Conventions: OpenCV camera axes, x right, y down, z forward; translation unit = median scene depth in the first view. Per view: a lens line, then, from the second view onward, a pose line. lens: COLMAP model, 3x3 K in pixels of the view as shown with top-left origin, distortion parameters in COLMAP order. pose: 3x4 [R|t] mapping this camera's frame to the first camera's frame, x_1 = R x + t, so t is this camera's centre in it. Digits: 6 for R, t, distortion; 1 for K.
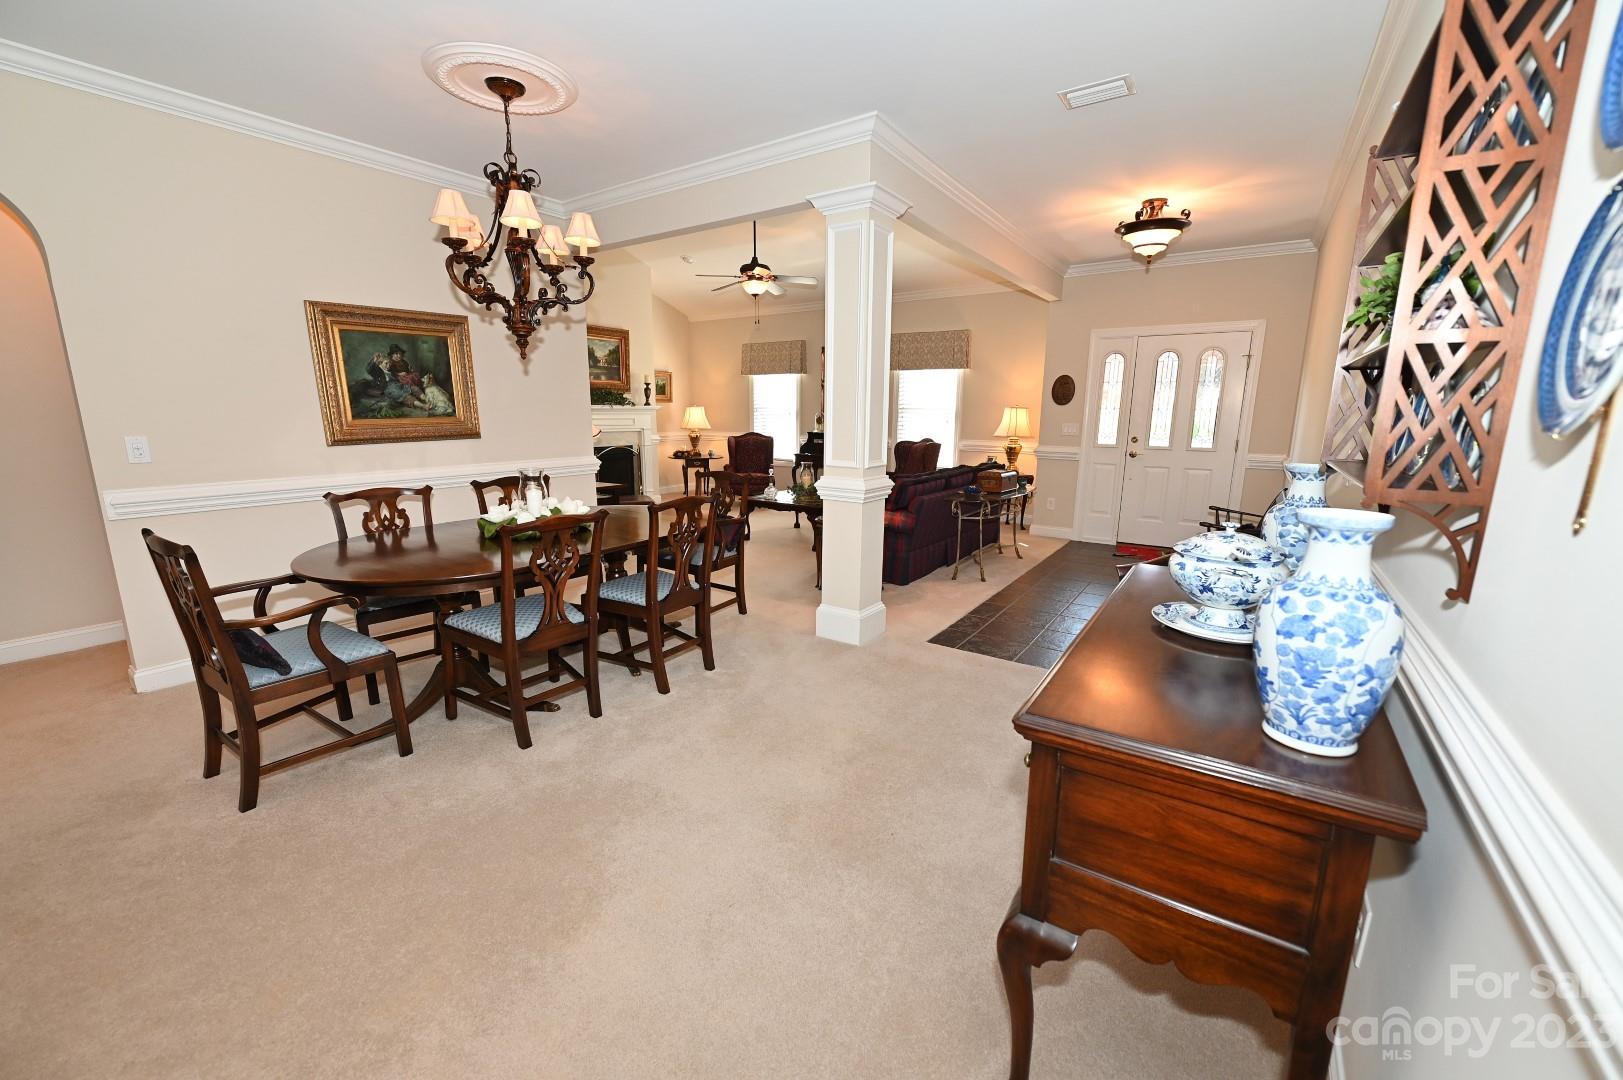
lens RADIAL K [[644.1, 0, 807.8], [0, 644.1, 549.8], [0, 0, 1]] dist [-0.007489, -0.000188]
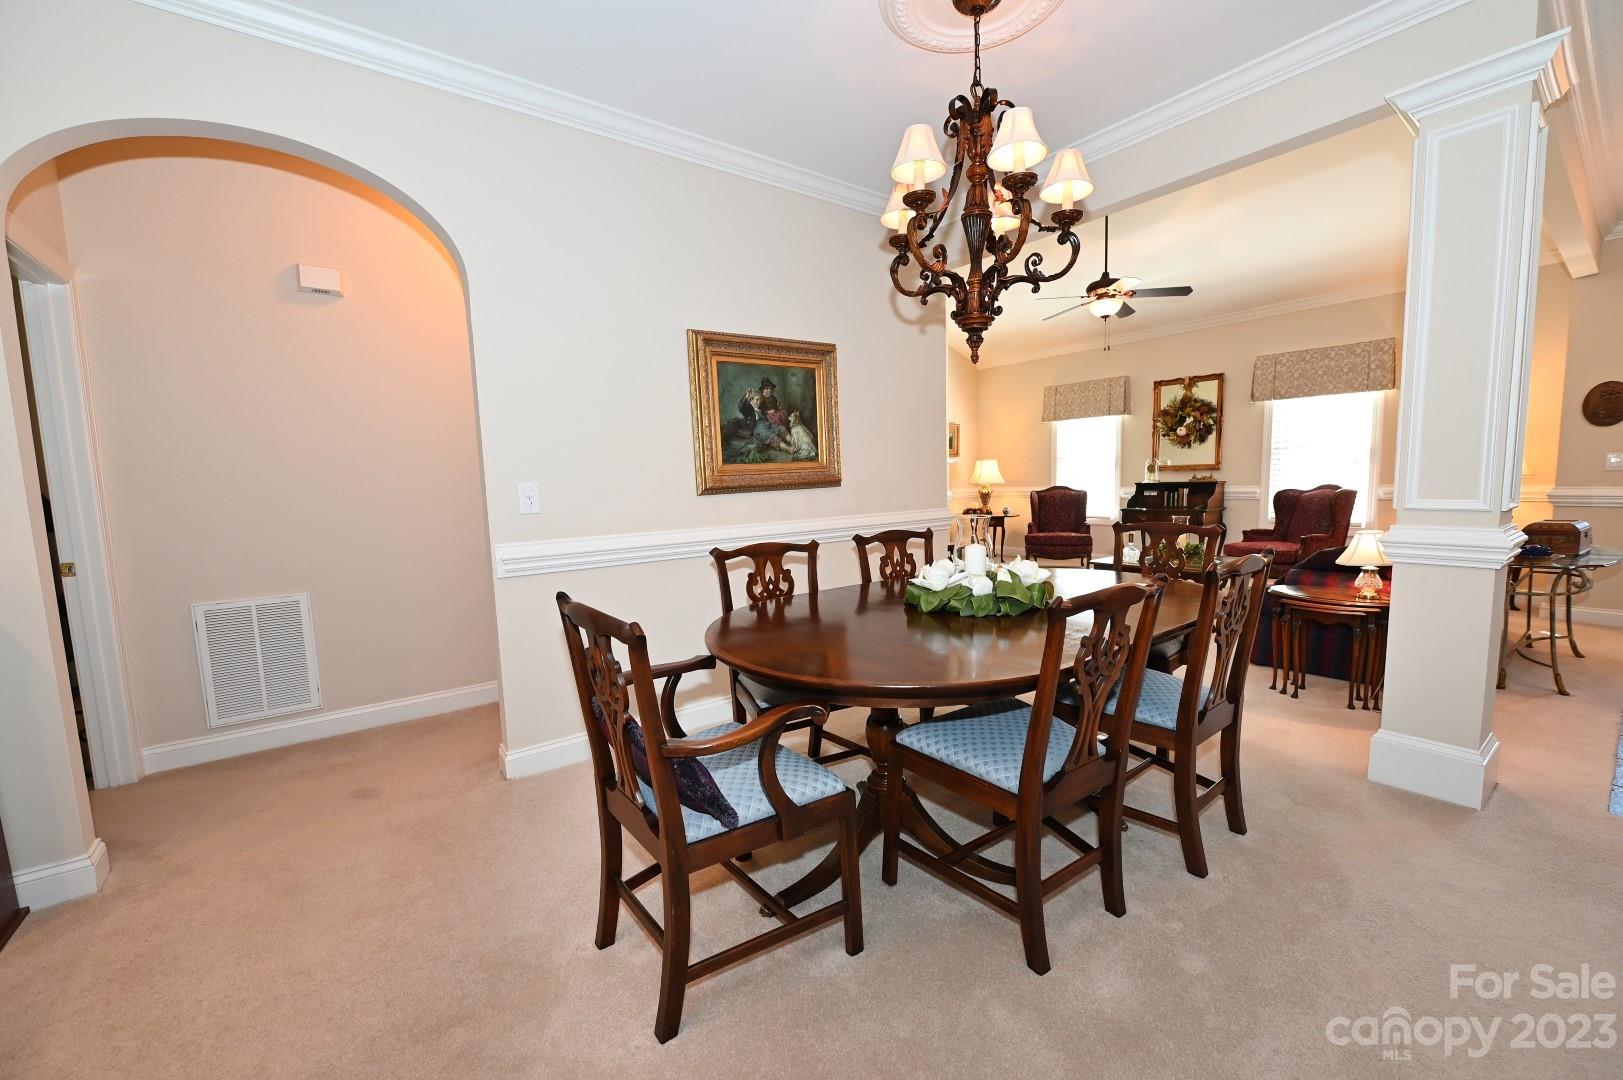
lens RADIAL K [[644.1, 0, 809.5], [0, 644.1, 552.2], [0, 0, 1]] dist [-0.007489, -0.000188]
pose [[0.947308, 0.002914, -0.320312, -0.314548], [-0.033774, 0.995293, -0.090831, -0.012248], [0.318540, 0.096863, 0.942948, 0.231489]]
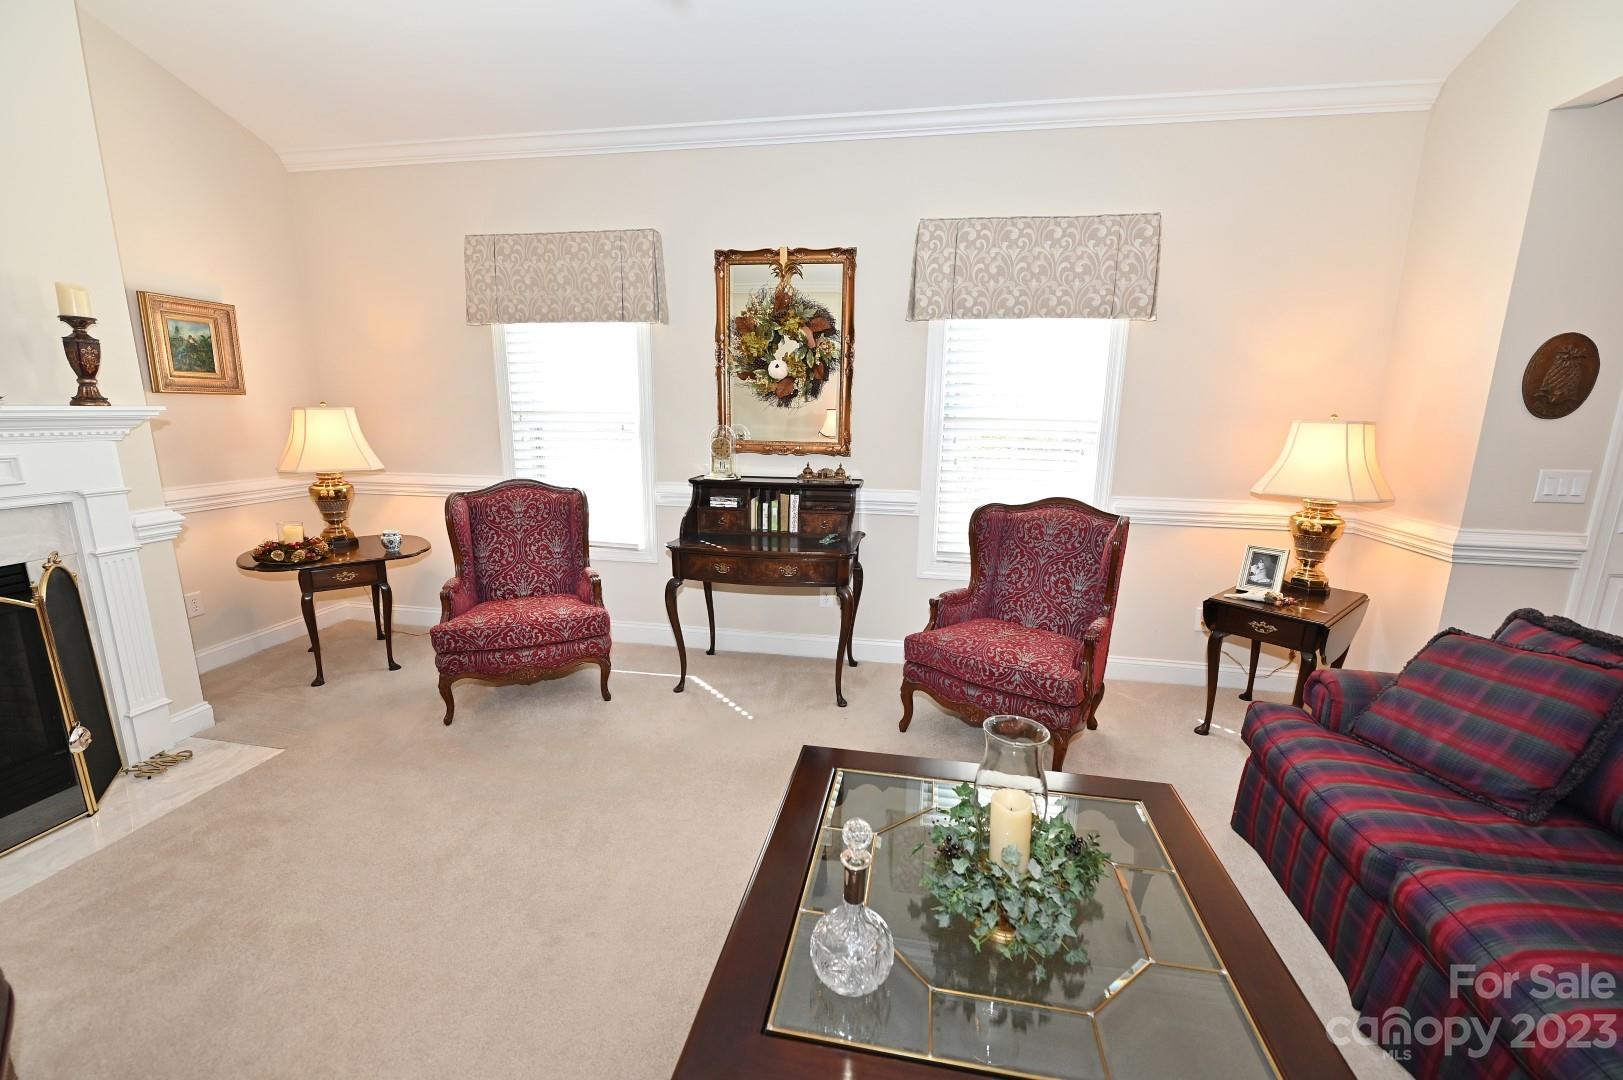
lens RADIAL K [[644.1, 0, 812.8], [0, 644.1, 539.5], [0, 0, 1]] dist [-0.007489, -0.000188]
pose [[0.908923, -0.077663, 0.409667, -0.217441], [0.081603, 0.996634, 0.007888, -0.345828], [-0.408900, 0.026261, 0.912201, 1.509698]]
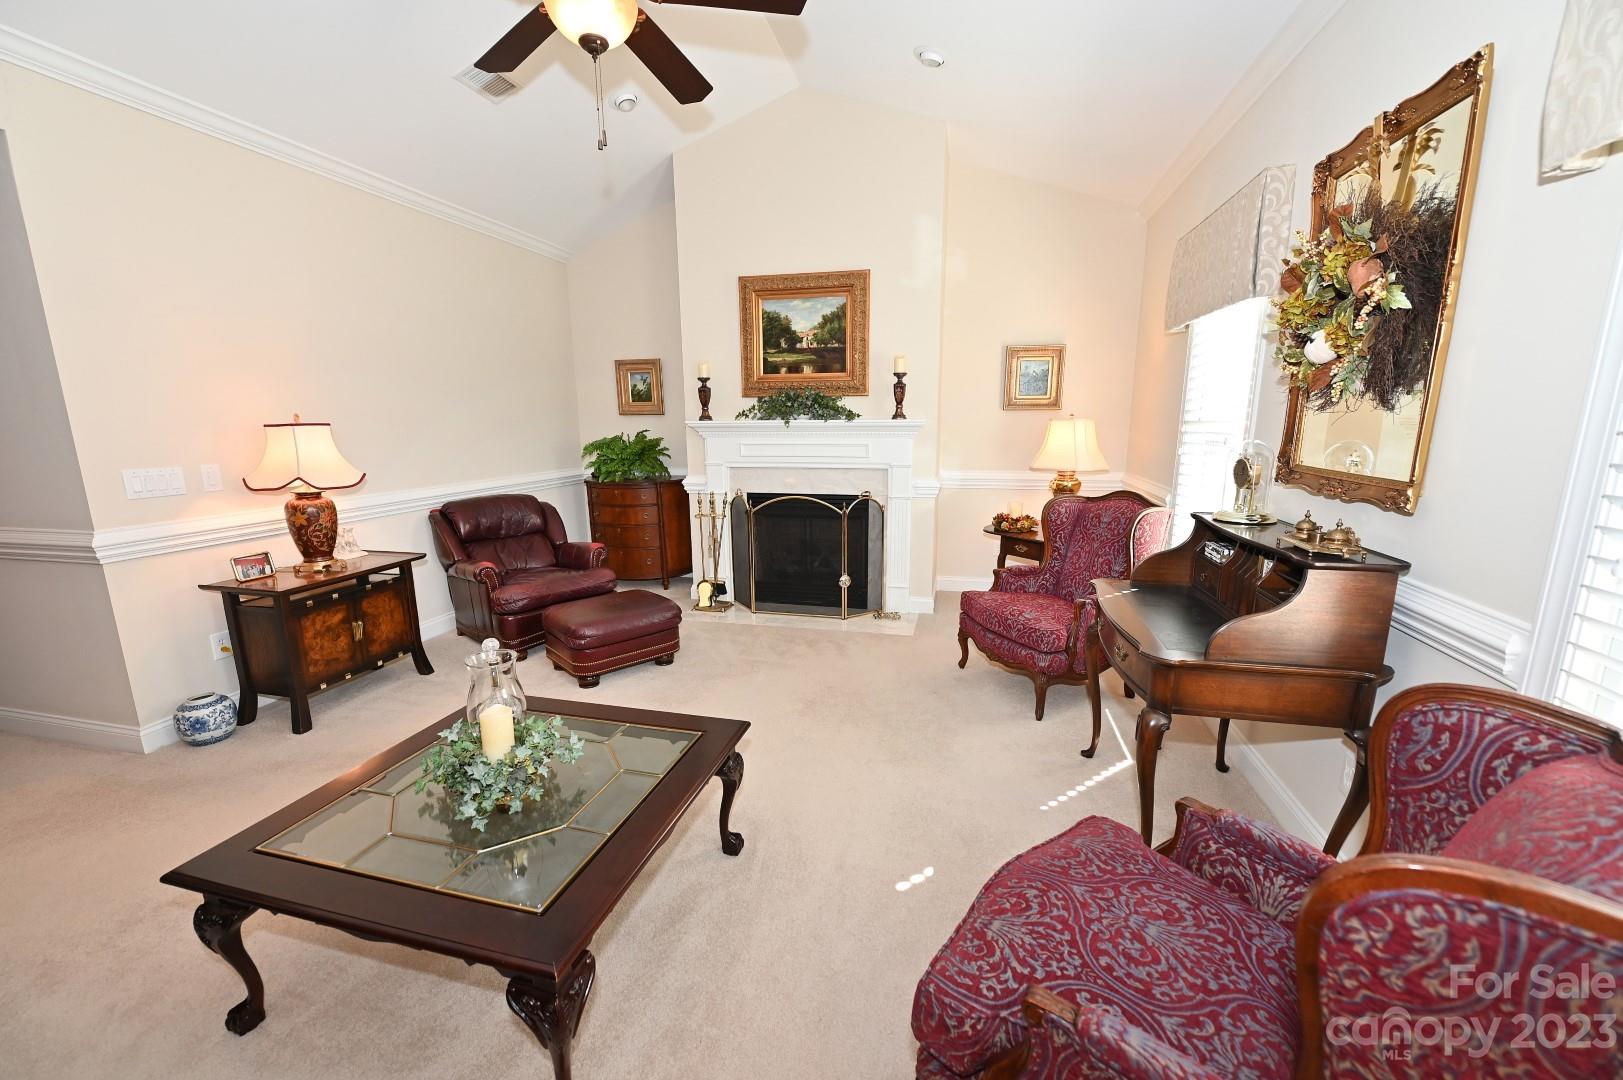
lens RADIAL K [[644.1, 0, 808.3], [0, 644.1, 551.4], [0, 0, 1]] dist [-0.007489, -0.000188]
pose [[0.340135, 0.181721, -0.922651, 0.470582], [-0.189923, 0.974207, 0.121860, -0.402252], [0.920998, 0.133784, 0.365875, 1.796797]]
